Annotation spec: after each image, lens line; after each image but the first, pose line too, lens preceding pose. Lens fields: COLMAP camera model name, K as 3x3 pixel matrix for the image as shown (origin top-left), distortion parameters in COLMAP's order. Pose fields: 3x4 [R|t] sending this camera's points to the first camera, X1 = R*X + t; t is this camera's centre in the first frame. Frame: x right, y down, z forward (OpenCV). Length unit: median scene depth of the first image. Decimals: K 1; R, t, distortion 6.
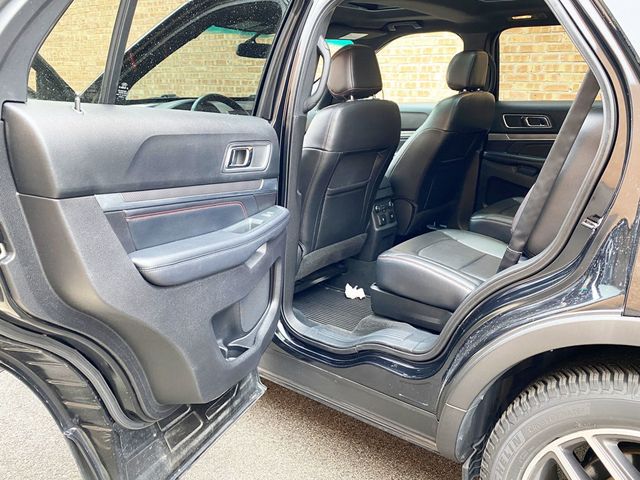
lens RADIAL K [[567.0, 0, 318.9], [0, 567.0, 240.9], [0, 0, 1]] dist [0.052720, -0.083007]
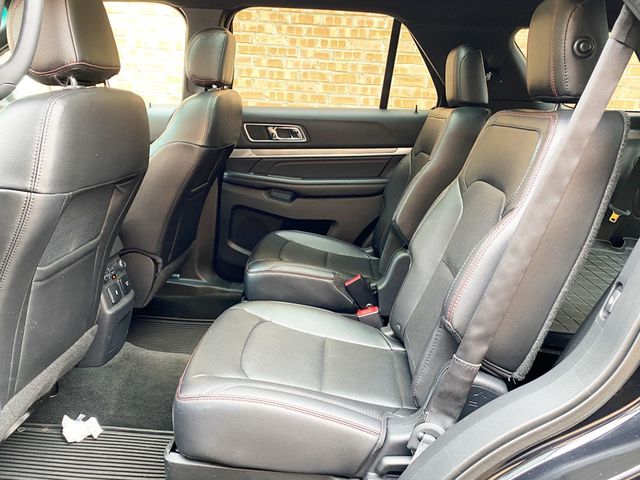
lens RADIAL K [[567.0, 0, 315.4], [0, 567.0, 238.1], [0, 0, 1]] dist [0.052720, -0.083007]
pose [[0.814043, -0.097262, 0.572602, -0.051839], [0.109116, 0.993935, 0.013703, -0.075664], [-0.570462, 0.051326, 0.819719, 0.361116]]
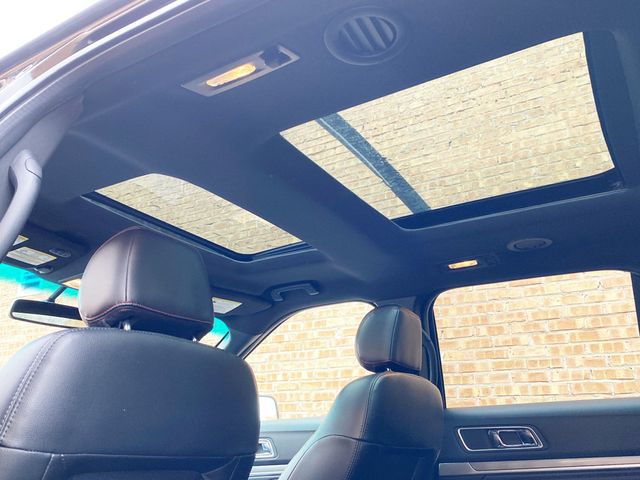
lens RADIAL K [[567.0, 0, 320.8], [0, 567.0, 234.7], [0, 0, 1]] dist [0.052720, -0.083007]
pose [[0.994017, 0.047257, 0.098475, 0.119632], [0.019884, 0.808205, -0.588566, -0.037546], [-0.107402, 0.587003, 0.802429, 0.445956]]
